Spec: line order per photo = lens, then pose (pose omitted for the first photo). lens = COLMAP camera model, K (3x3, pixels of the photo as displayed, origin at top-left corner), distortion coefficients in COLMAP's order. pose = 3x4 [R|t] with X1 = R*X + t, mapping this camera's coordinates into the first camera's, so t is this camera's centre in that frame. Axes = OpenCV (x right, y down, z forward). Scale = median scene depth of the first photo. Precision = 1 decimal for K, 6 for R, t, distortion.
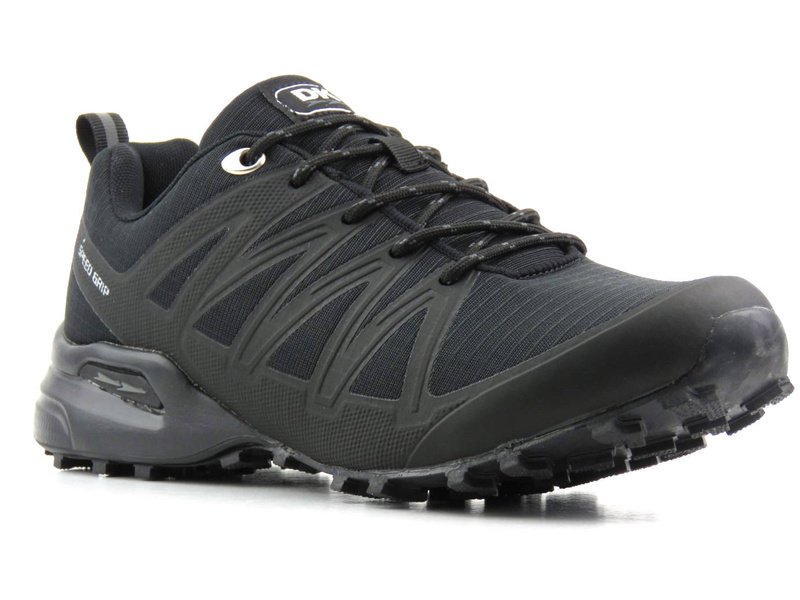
lens RADIAL K [[3321.6, 0, 400.5], [0, 3321.6, 299.7], [0, 0, 1]] dist [-0.315144, 0.000000]
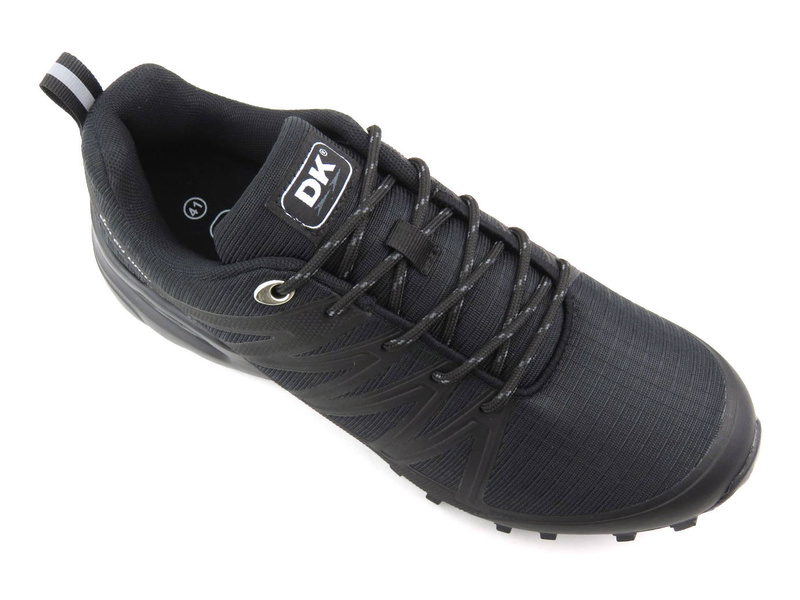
lens RADIAL K [[912.6, 0, 397.0], [0, 912.6, 298.0], [0, 0, 1]] dist [-0.012298, 0.000000]
pose [[0.965178, -0.235291, 0.114322, -0.043390], [-0.001880, 0.430771, 0.902460, -0.306652], [-0.261587, -0.871249, 0.415328, 0.870149]]
